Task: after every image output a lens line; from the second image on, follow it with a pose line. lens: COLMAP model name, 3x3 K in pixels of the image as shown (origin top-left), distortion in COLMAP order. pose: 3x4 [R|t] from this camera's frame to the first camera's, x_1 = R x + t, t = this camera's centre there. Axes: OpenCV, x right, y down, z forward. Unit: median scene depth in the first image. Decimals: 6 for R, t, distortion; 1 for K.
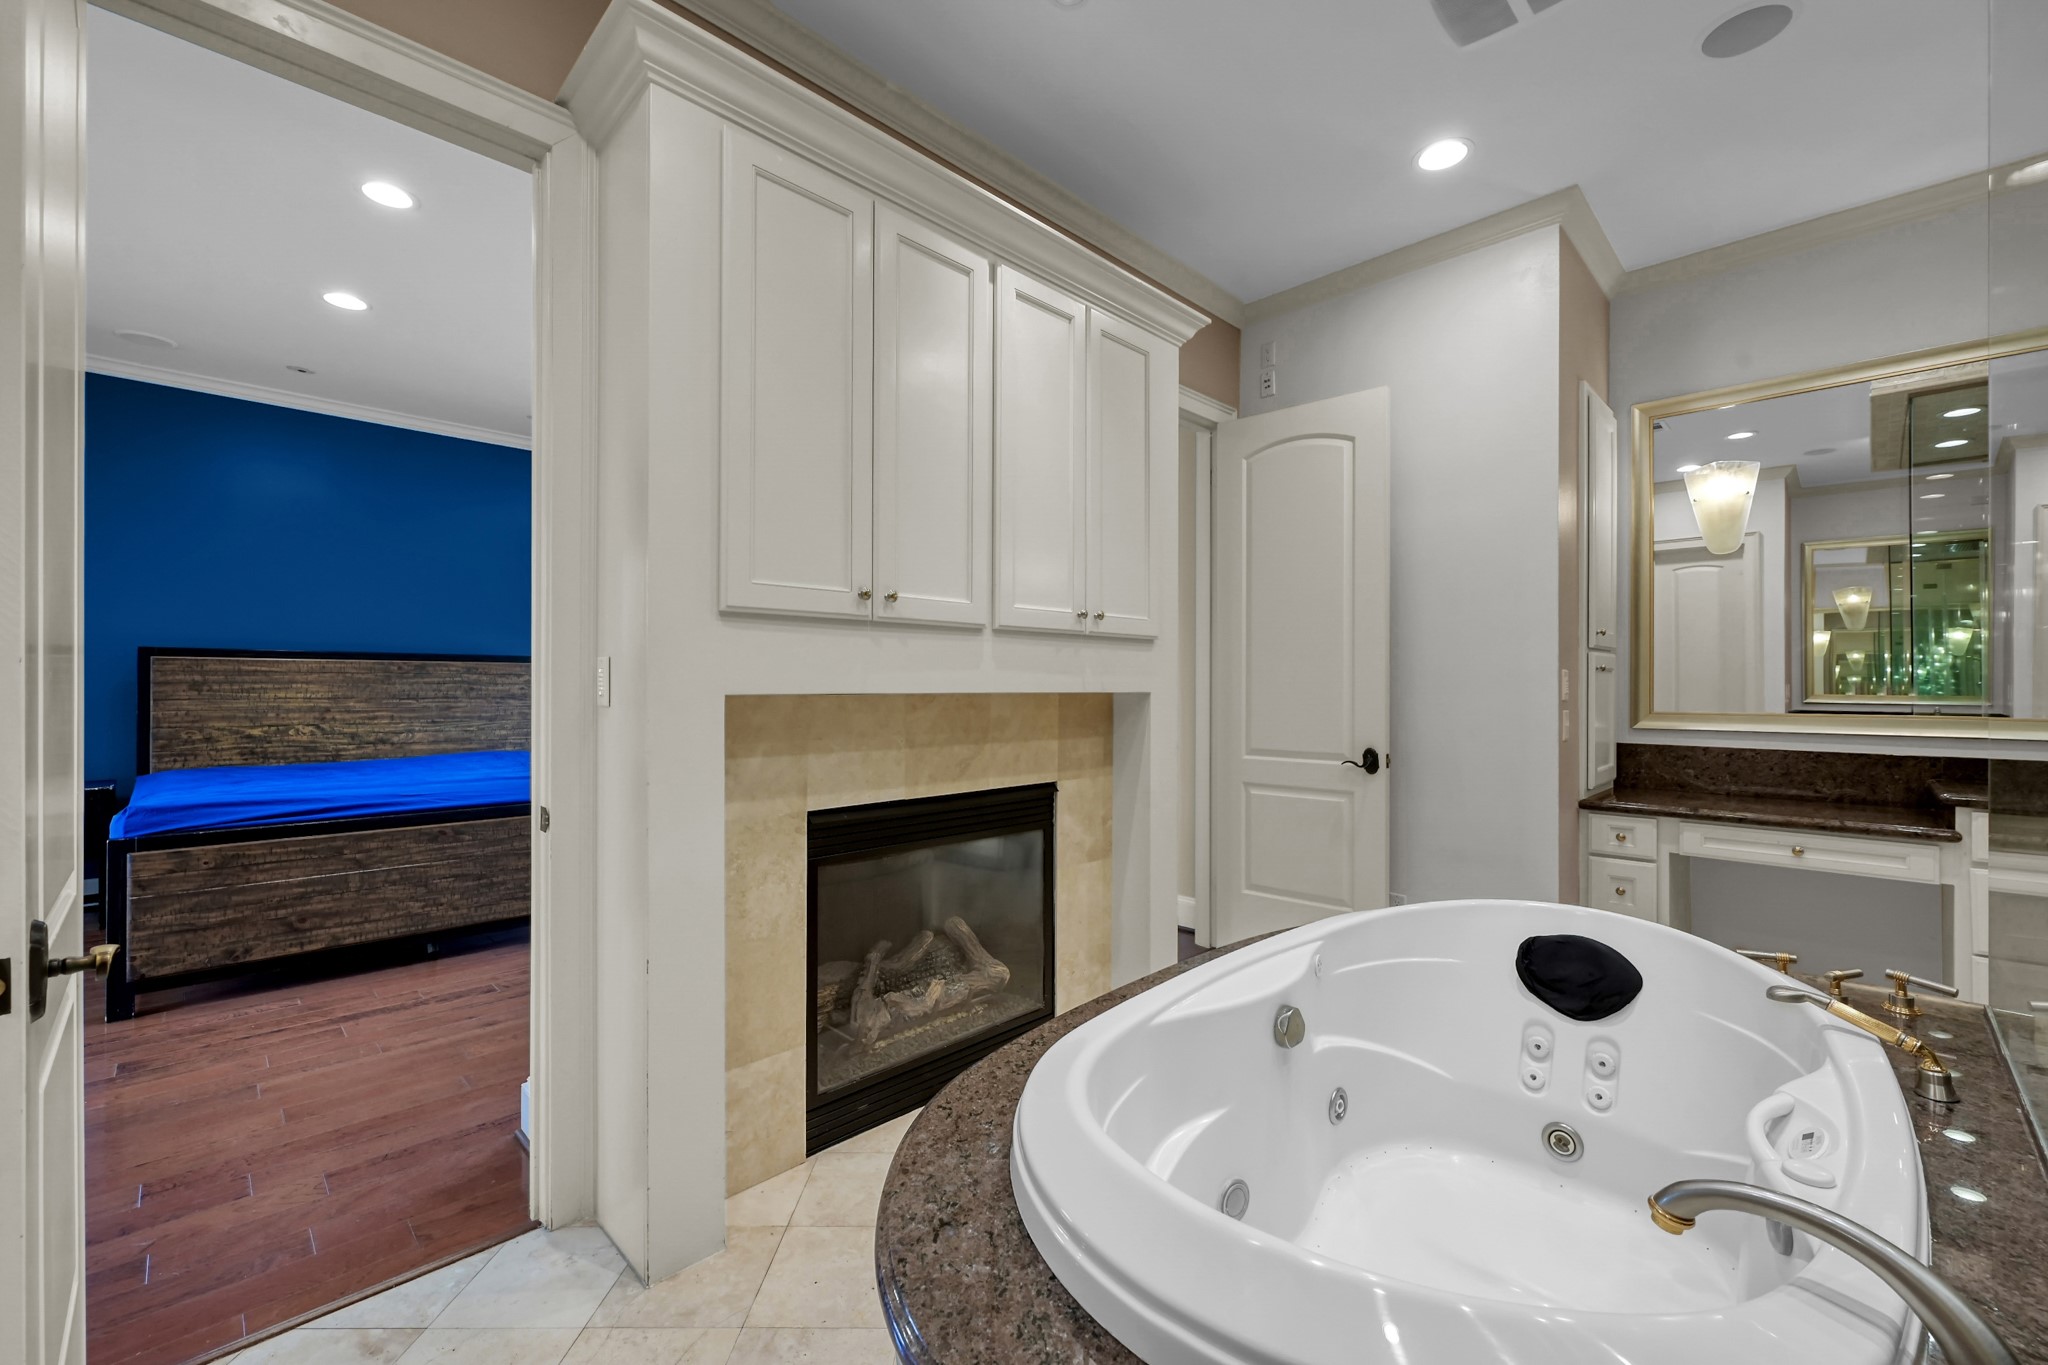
lens RADIAL K [[845.6, 0, 1024.8], [0, 845.6, 684.2], [0, 0, 1]] dist [-0.002827, 0.000350]
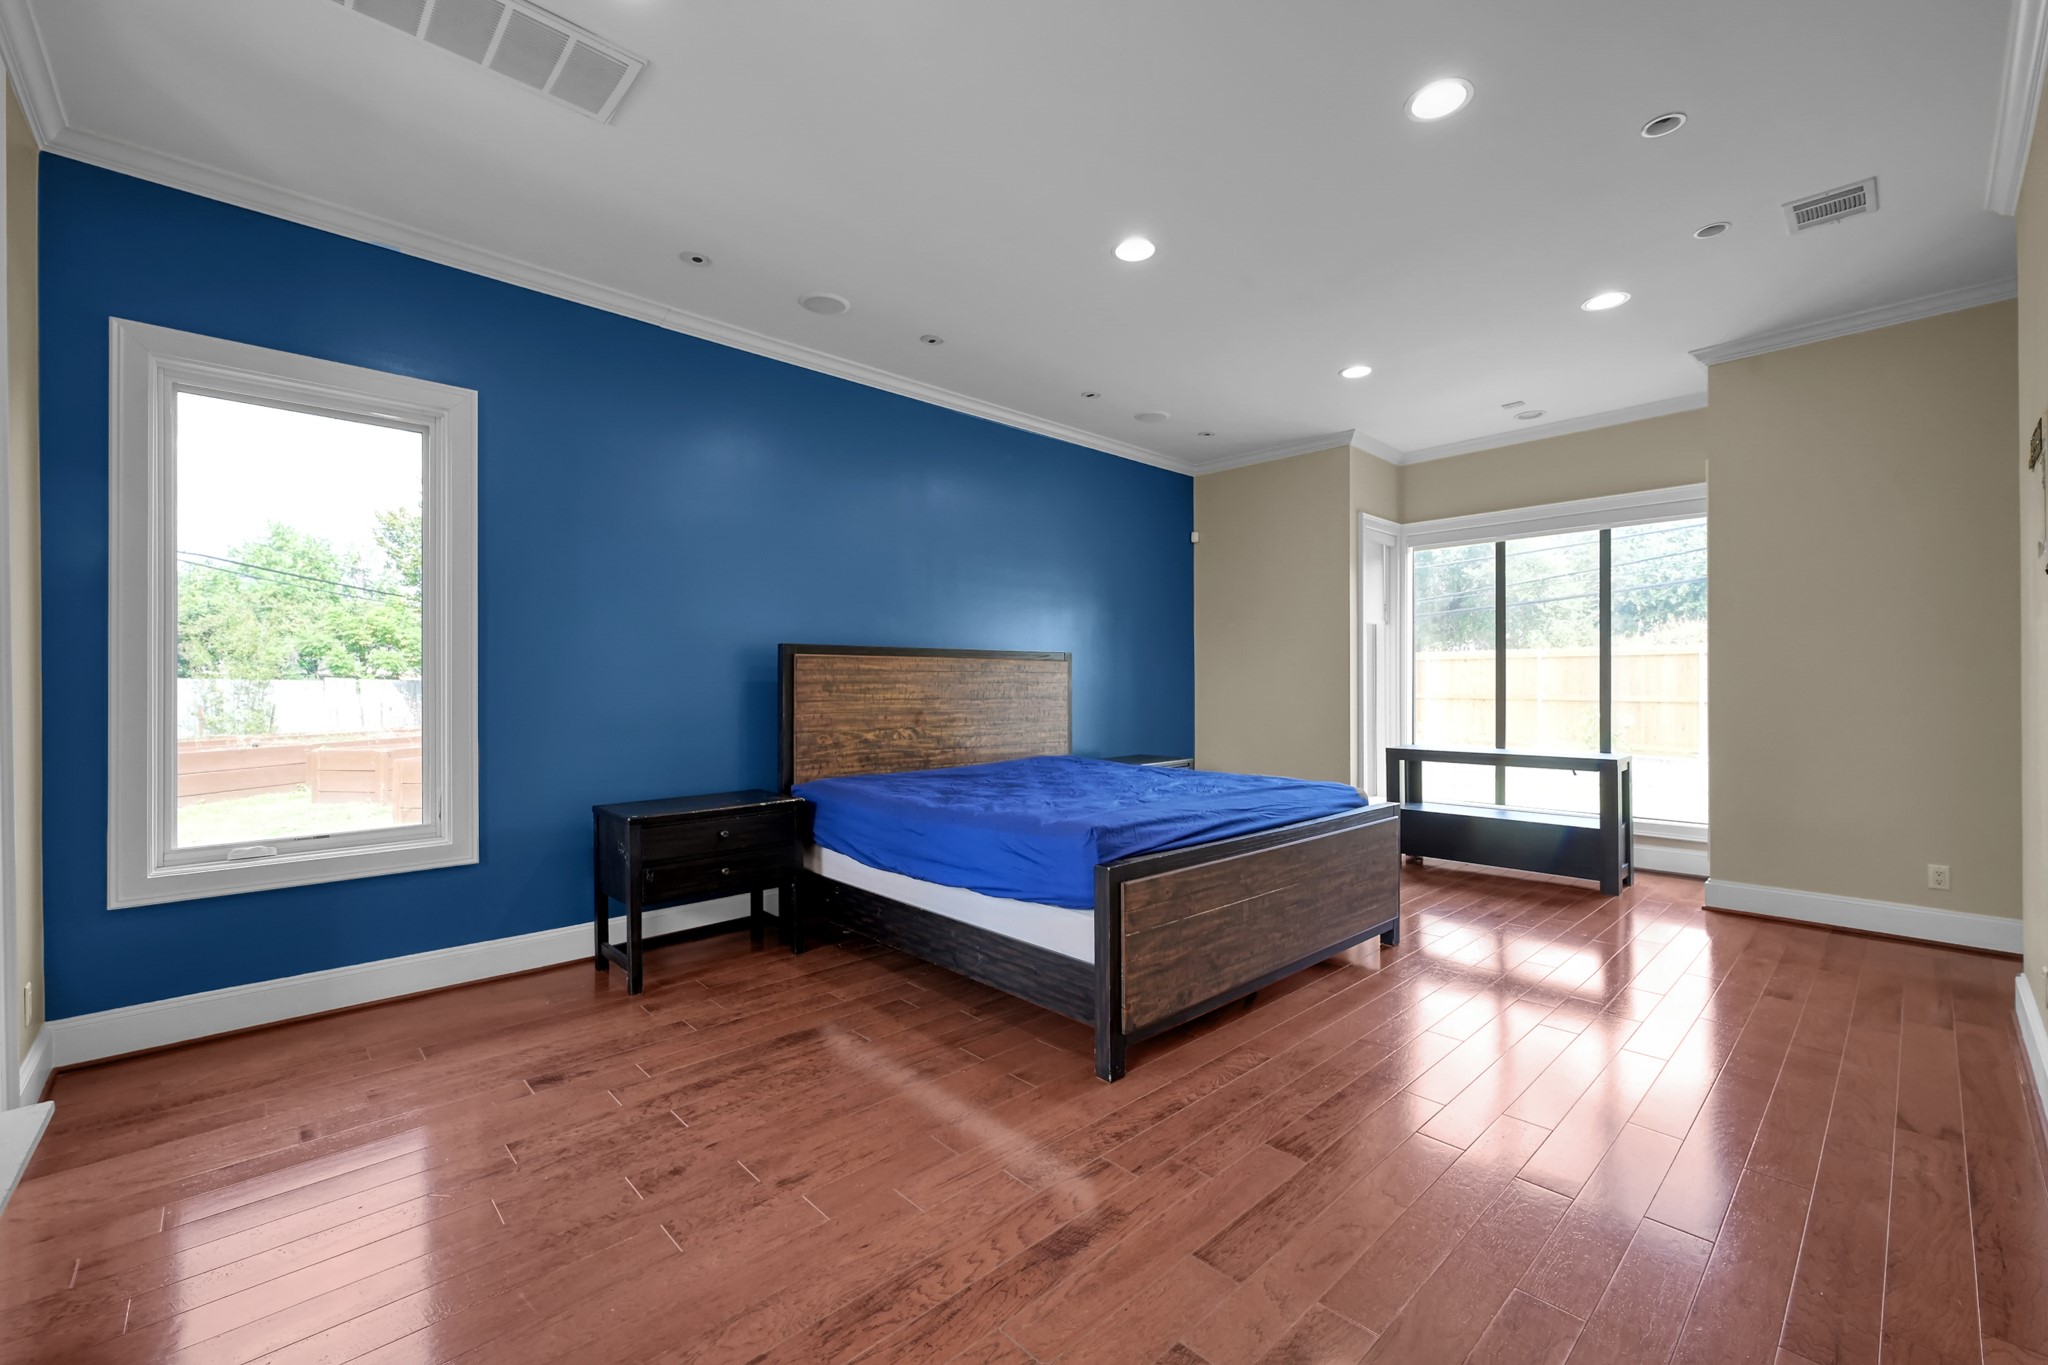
lens RADIAL K [[830.2, 0, 1018.3], [0, 830.2, 687.3], [0, 0, 1]] dist [0.000388, 0.000021]
pose [[0.999312, -0.004615, -0.036807, -0.687234], [0.004818, 0.999974, 0.005414, -0.000718], [0.036781, -0.005587, 0.999308, 0.097215]]
